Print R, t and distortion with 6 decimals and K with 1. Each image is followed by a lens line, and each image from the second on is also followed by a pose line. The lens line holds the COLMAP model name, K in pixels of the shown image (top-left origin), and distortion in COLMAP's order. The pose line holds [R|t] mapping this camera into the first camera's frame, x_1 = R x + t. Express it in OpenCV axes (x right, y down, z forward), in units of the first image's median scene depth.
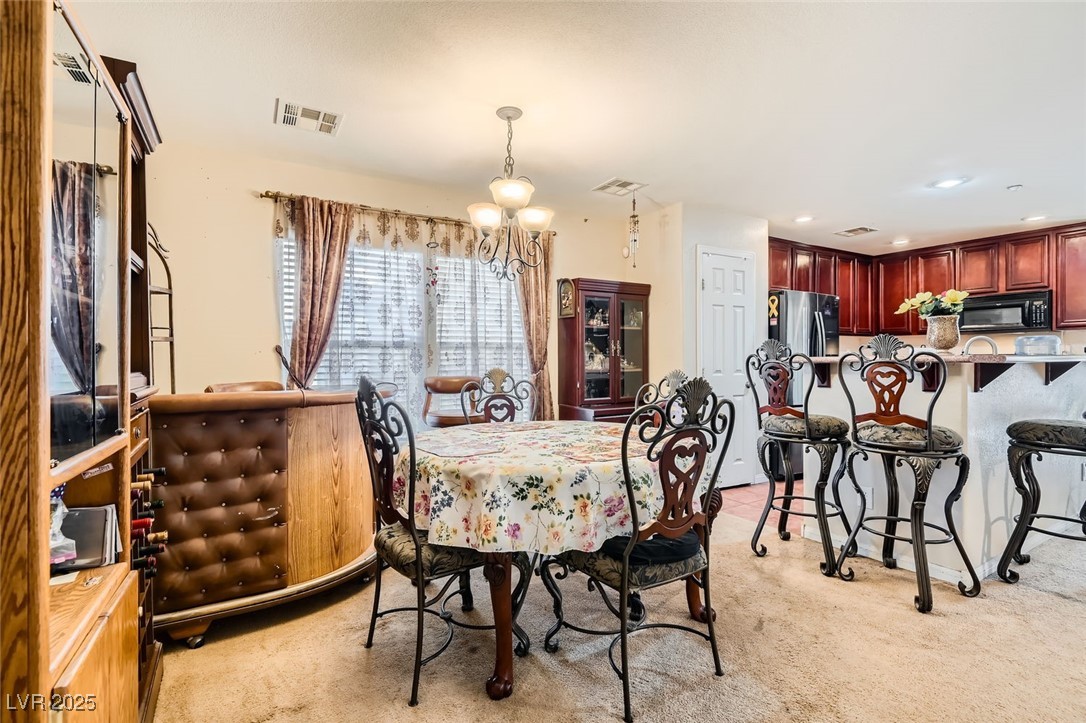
lens RADIAL K [[502.5, 0, 539.4], [0, 502.5, 362.5], [0, 0, 1]] dist [0.008424, -0.003300]
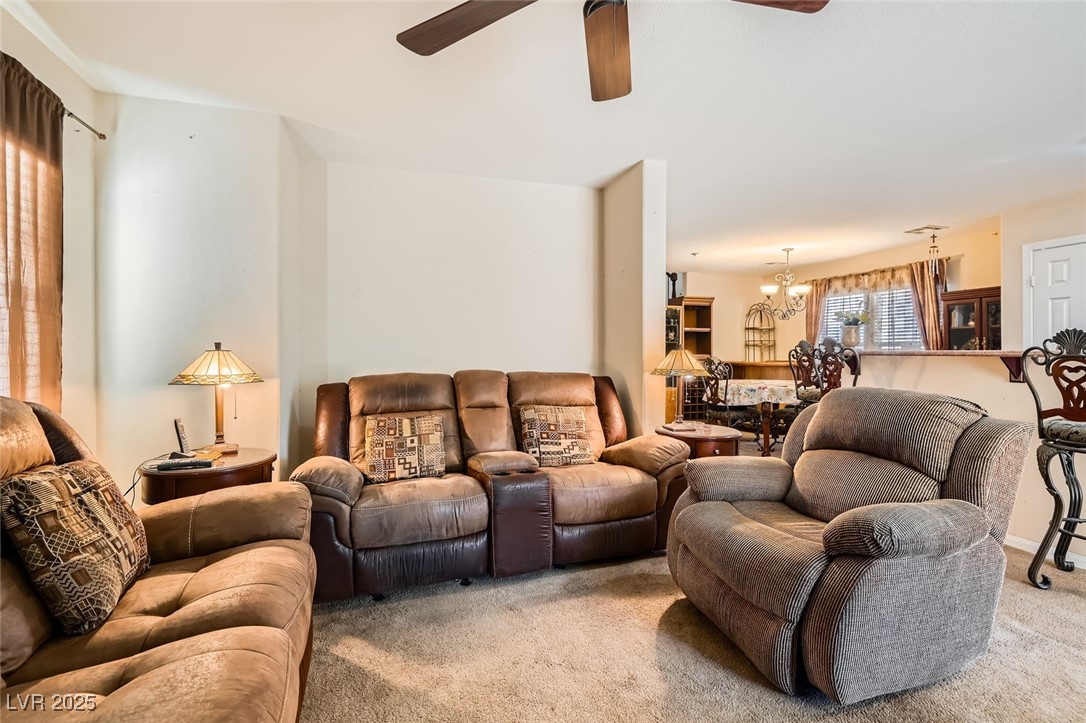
lens RADIAL K [[502.5, 0, 543.2], [0, 502.5, 356.5], [0, 0, 1]] dist [0.008424, -0.003300]
pose [[-0.223781, 0.014252, -0.974535, 2.342140], [-0.005903, 0.999855, 0.015978, -0.009558], [0.974621, 0.009328, -0.223665, 0.351540]]
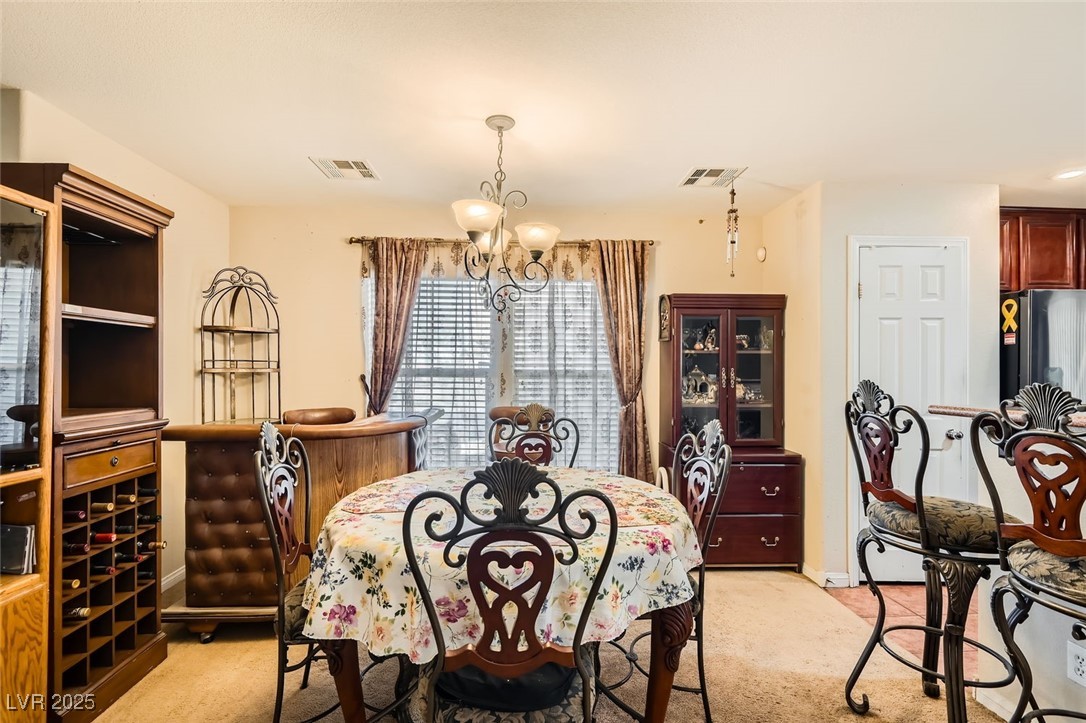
lens RADIAL K [[502.5, 0, 539.1], [0, 502.5, 367.3], [0, 0, 1]] dist [0.008424, -0.003300]
pose [[0.882226, 0.007392, -0.470767, 0.345296], [-0.012730, 0.999886, -0.008156, -0.045837], [0.470653, 0.013189, 0.882220, 0.206629]]
